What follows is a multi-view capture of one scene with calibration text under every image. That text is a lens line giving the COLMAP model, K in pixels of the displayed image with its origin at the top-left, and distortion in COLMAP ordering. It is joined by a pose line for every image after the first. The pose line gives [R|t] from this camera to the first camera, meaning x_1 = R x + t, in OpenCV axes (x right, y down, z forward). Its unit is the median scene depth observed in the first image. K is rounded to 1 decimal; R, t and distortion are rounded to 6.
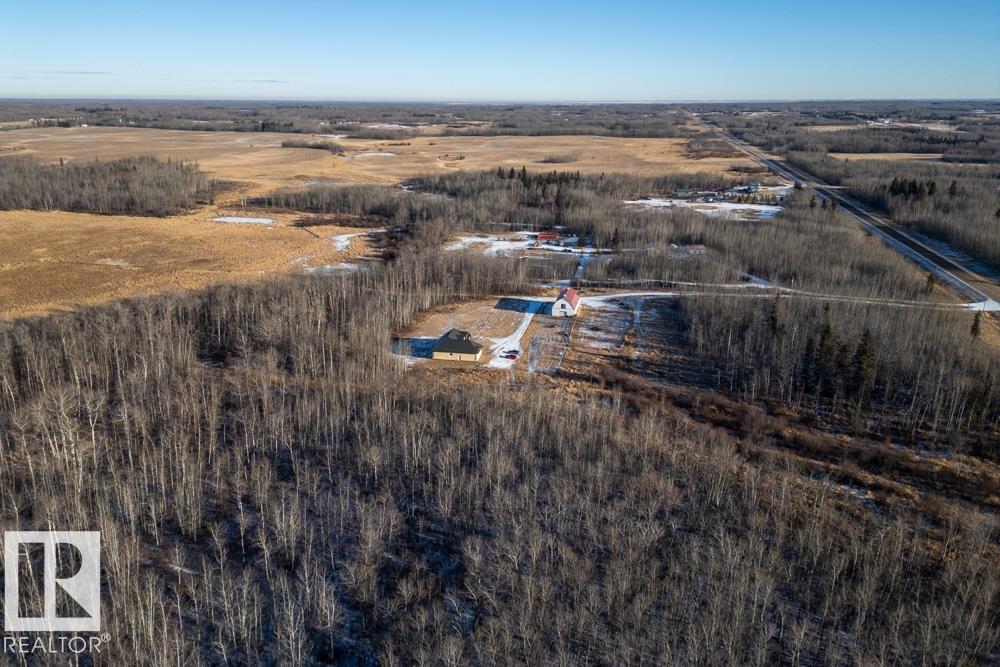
lens RADIAL K [[690.0, 0, 491.0], [0, 690.0, 332.2], [0, 0, 1]] dist [0.116464, -0.120820]
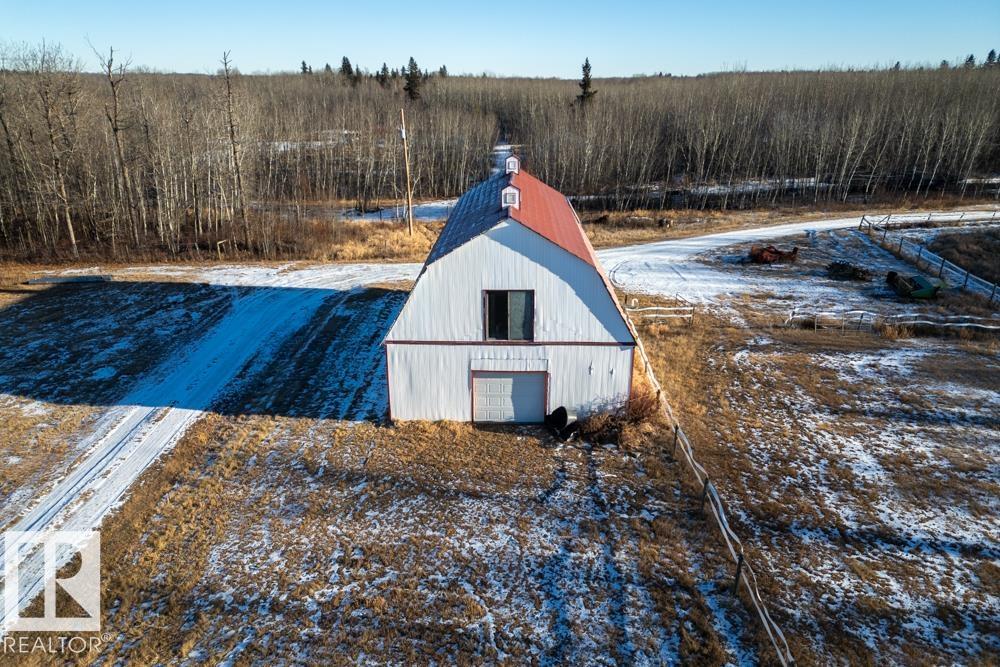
lens RADIAL K [[690.0, 0, 491.0], [0, 690.0, 332.2], [0, 0, 1]] dist [0.116464, -0.120820]
pose [[0.979235, -0.067217, 0.191262, 0.085253], [0.067549, 0.997704, 0.004788, -0.035940], [-0.191145, 0.008231, 0.981527, 0.910877]]
